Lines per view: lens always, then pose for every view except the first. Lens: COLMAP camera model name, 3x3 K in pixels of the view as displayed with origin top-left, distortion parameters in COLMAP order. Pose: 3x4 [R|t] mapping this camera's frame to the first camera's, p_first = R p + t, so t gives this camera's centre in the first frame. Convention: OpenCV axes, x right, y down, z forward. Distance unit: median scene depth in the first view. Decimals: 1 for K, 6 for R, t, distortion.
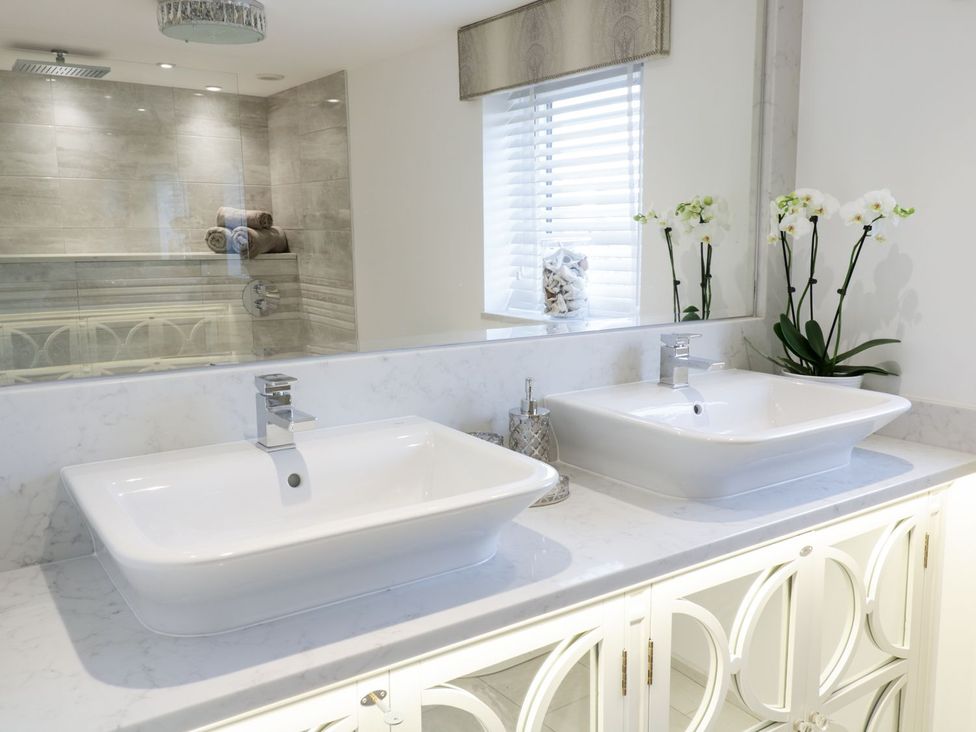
lens RADIAL K [[853.6, 0, 484.6], [0, 853.6, 369.5], [0, 0, 1]] dist [0.013907, -0.014269]
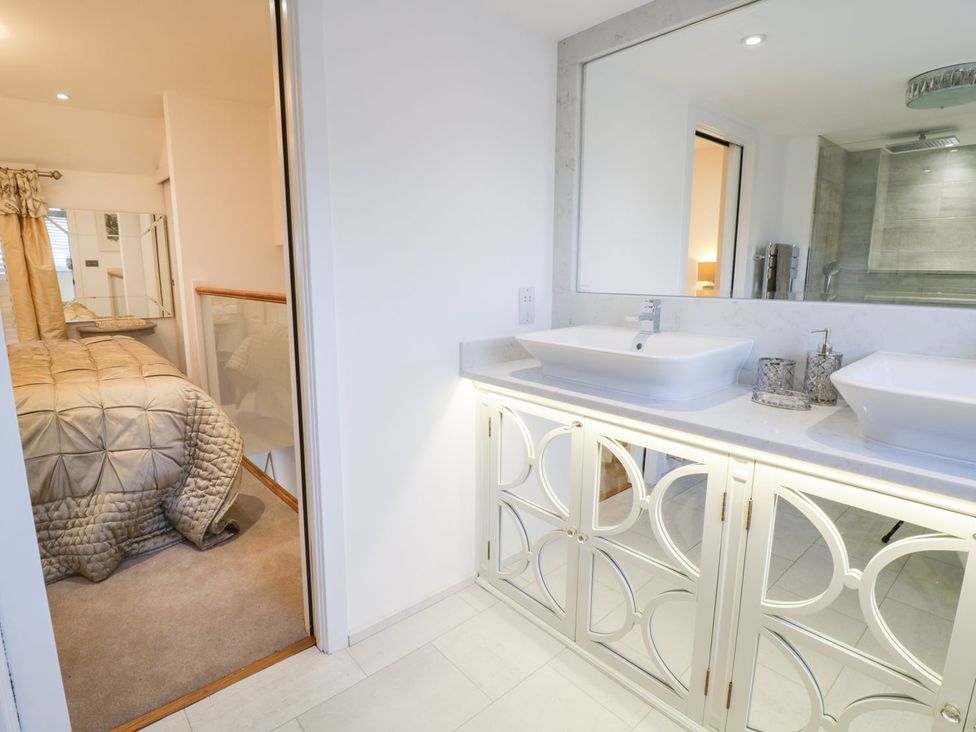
lens RADIAL K [[522.4, 0, 498.6], [0, 522.4, 365.2], [0, 0, 1]] dist [-0.005566, -0.006528]
pose [[0.140341, 0.178157, -0.973943, 0.581140], [-0.159075, 0.974956, 0.155420, 0.014145], [0.977241, 0.133118, 0.165167, 0.244627]]
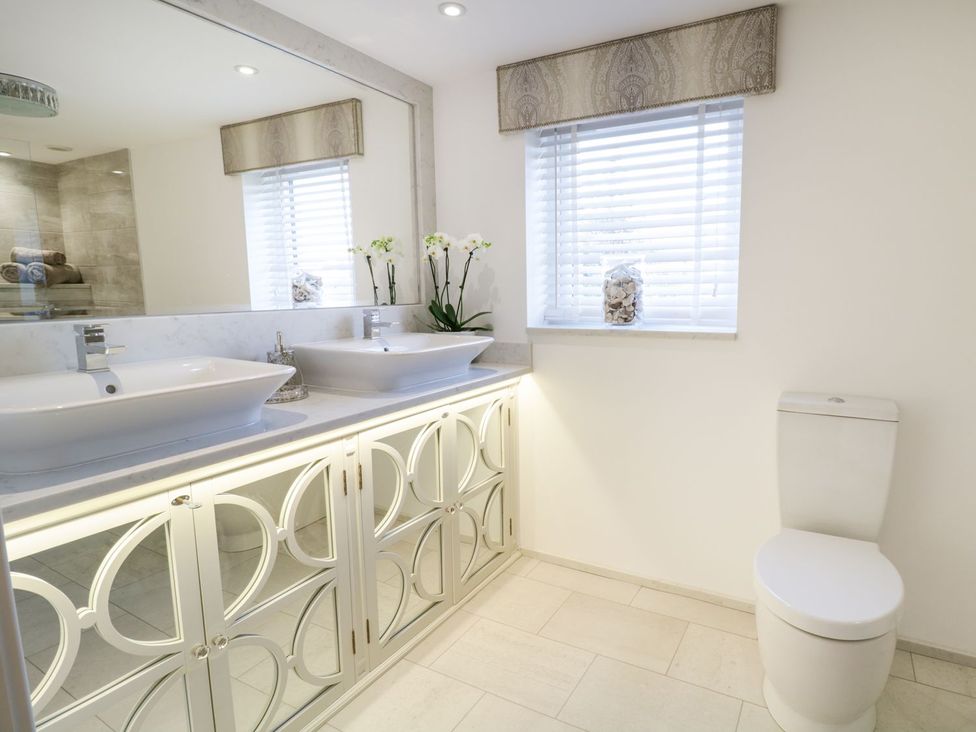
lens RADIAL K [[544.2, 0, 544.5], [0, 544.2, 356.7], [0, 0, 1]] dist [-0.005754, -0.008518]
pose [[0.883489, -0.056850, 0.464990, 0.010463], [0.068480, 0.997619, -0.008144, 0.075894], [-0.463420, 0.039038, 0.885278, -0.128913]]
